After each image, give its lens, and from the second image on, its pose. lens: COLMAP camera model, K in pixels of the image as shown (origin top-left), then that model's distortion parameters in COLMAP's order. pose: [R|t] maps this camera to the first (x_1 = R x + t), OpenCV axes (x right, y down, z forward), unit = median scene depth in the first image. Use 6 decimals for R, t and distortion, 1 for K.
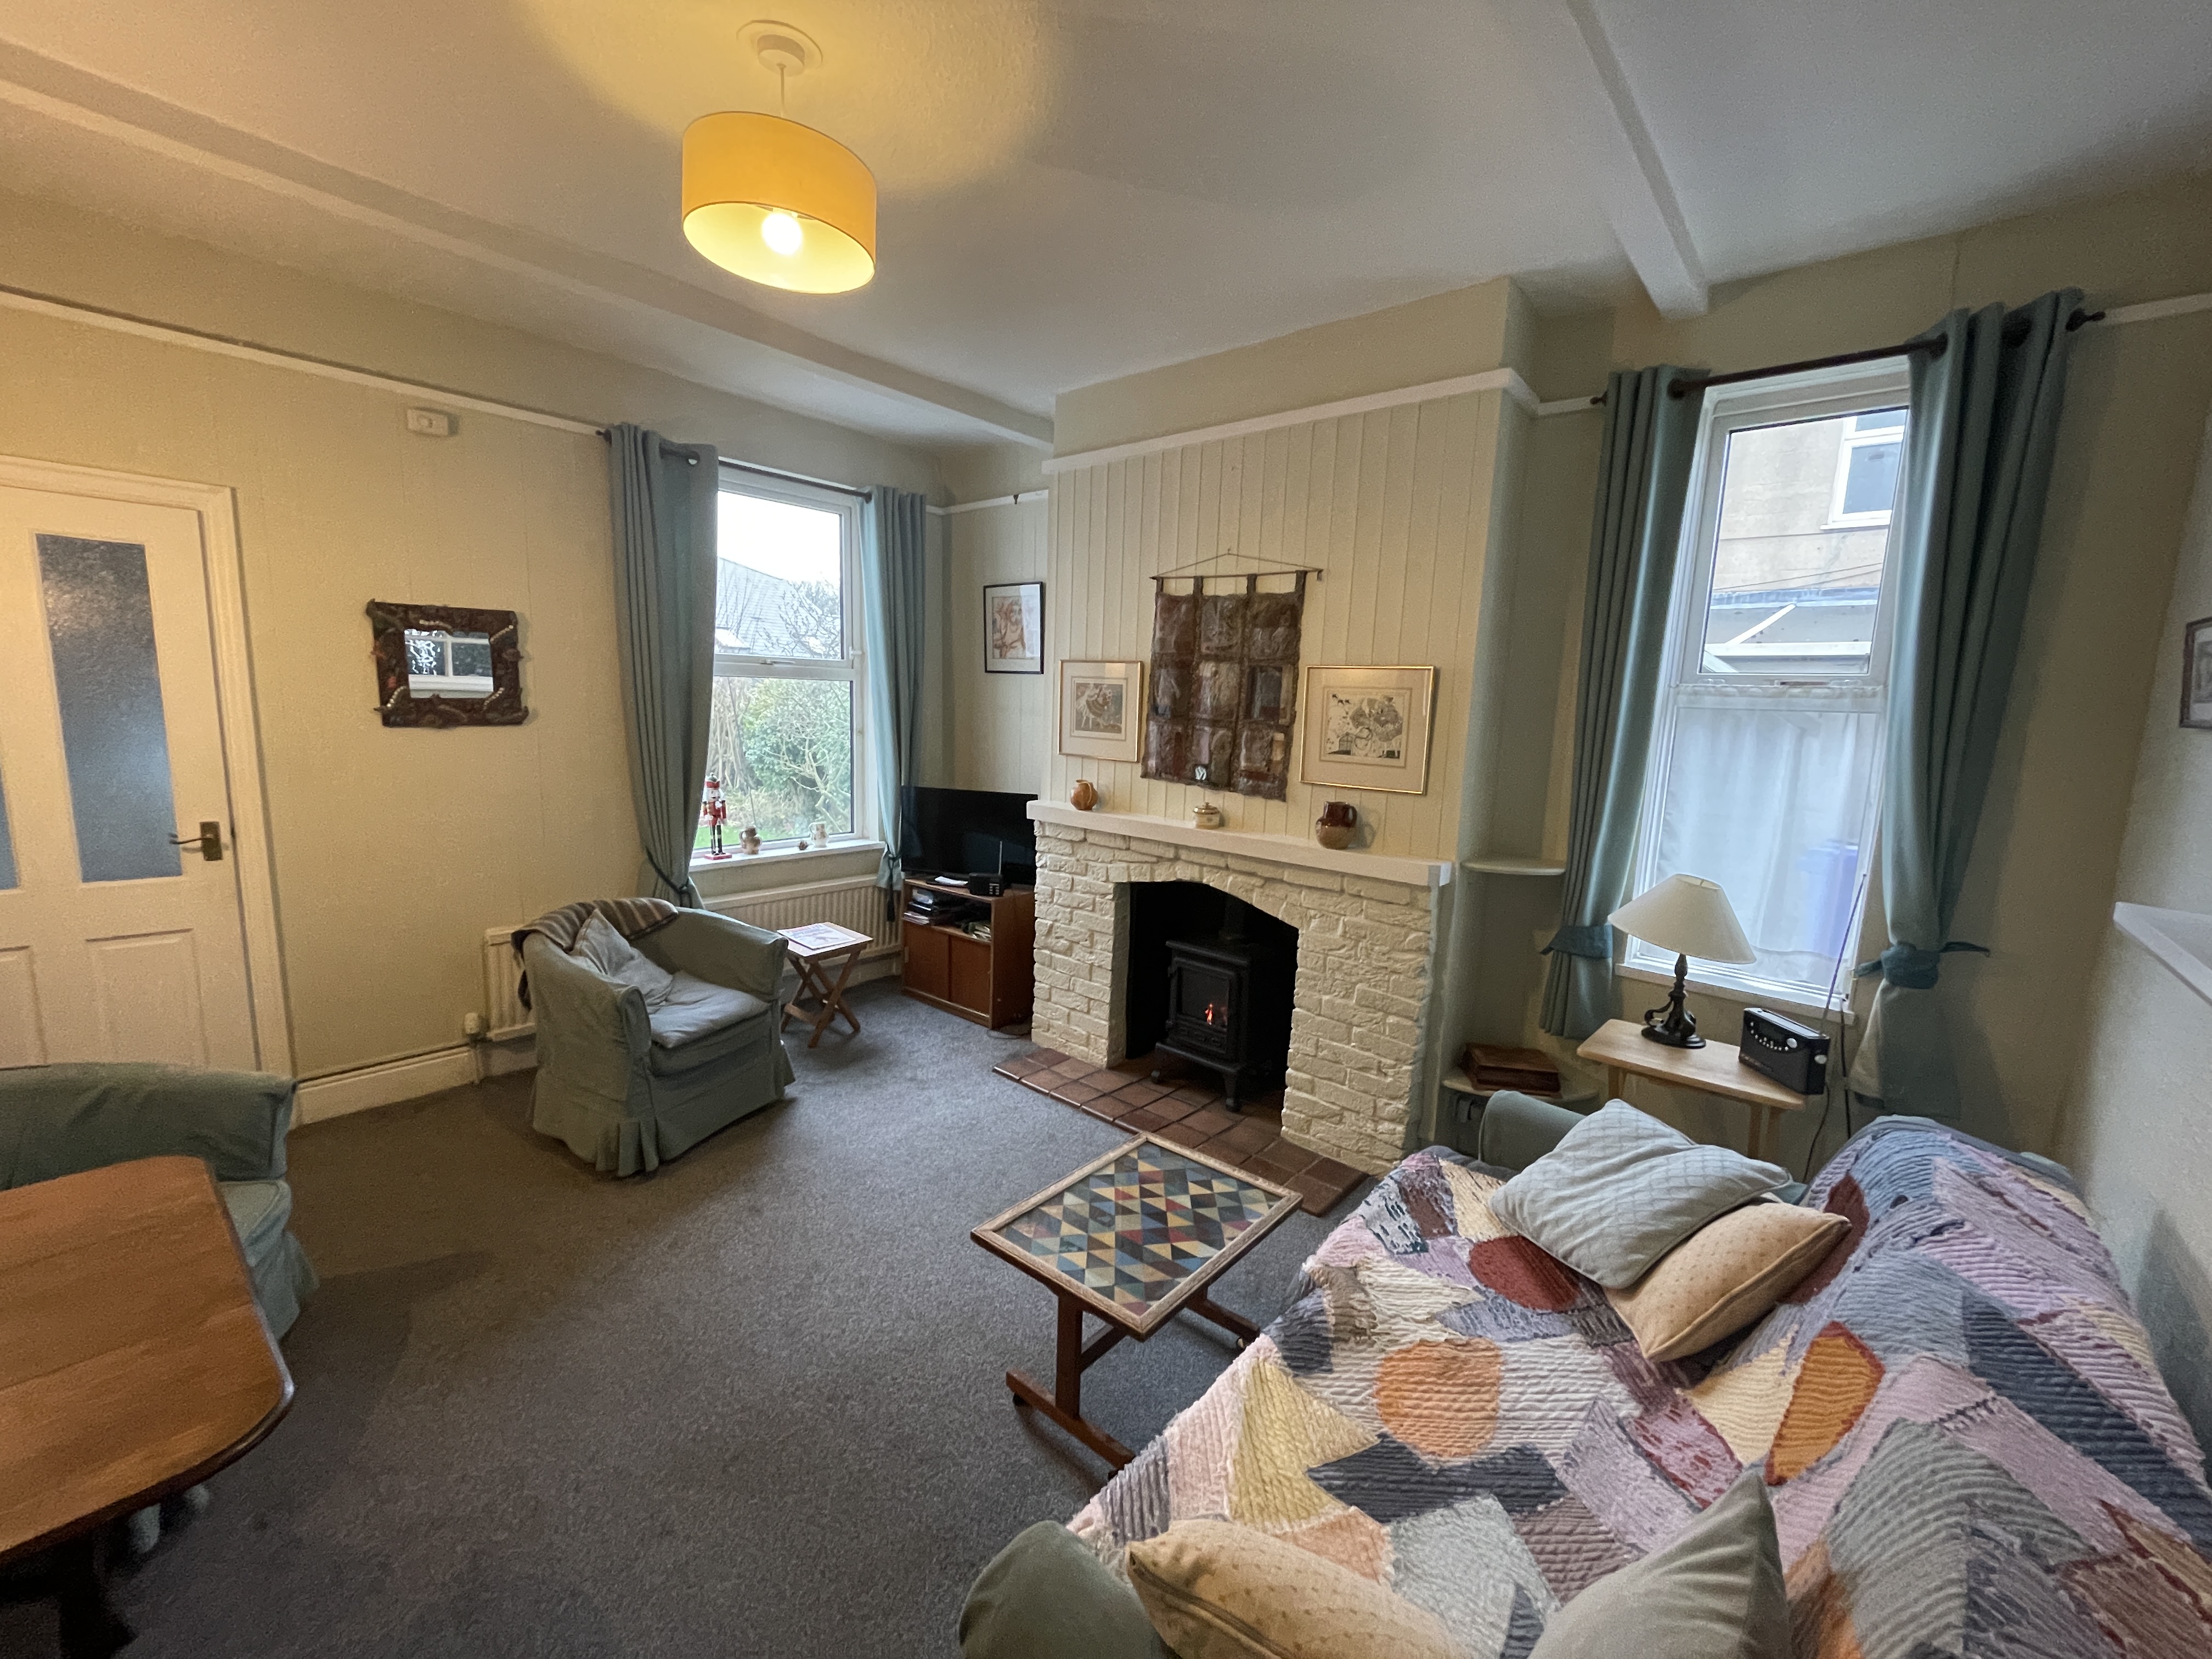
lens RADIAL K [[890.0, 0, 1107.7], [0, 890.0, 831.5], [0, 0, 1]] dist [-0.001990, -0.000922]
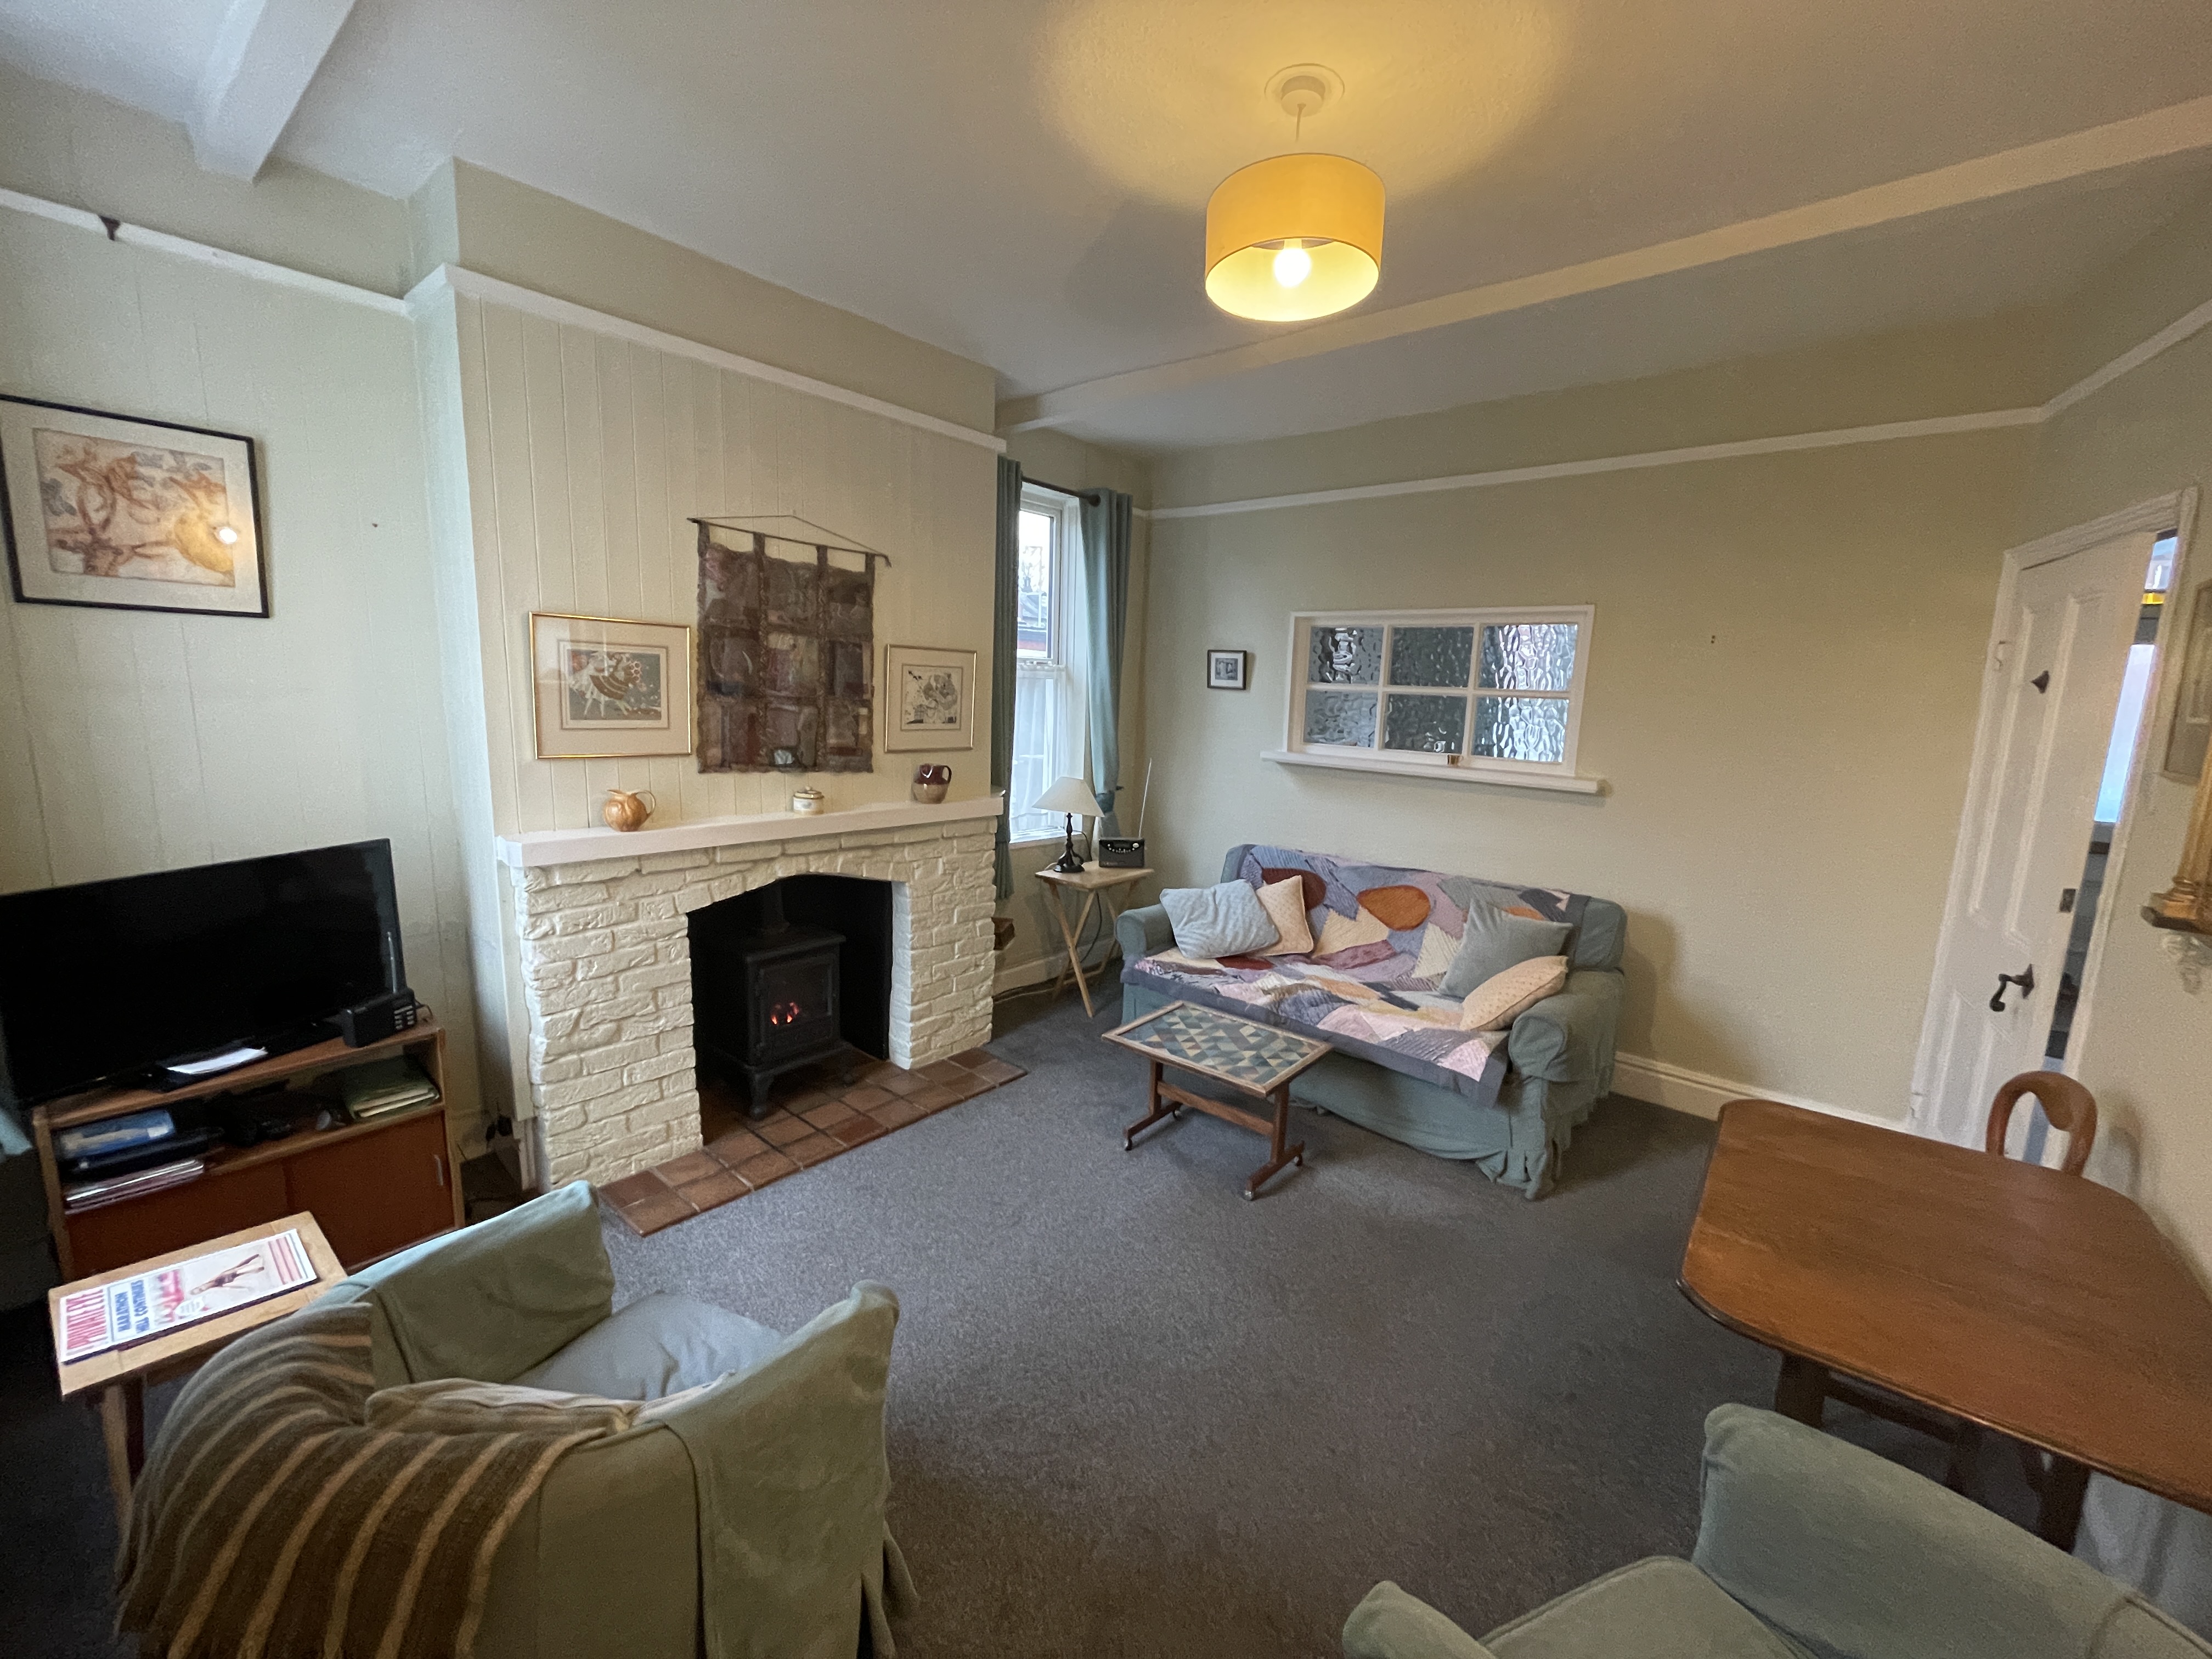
lens RADIAL K [[890.0, 0, 1107.7], [0, 890.0, 831.5], [0, 0, 1]] dist [-0.001990, -0.000922]
pose [[-0.010737, -0.196769, 0.980391, -0.843807], [0.112236, 0.974015, 0.196719, -0.139879], [-0.993624, 0.112147, 0.011627, 0.707839]]
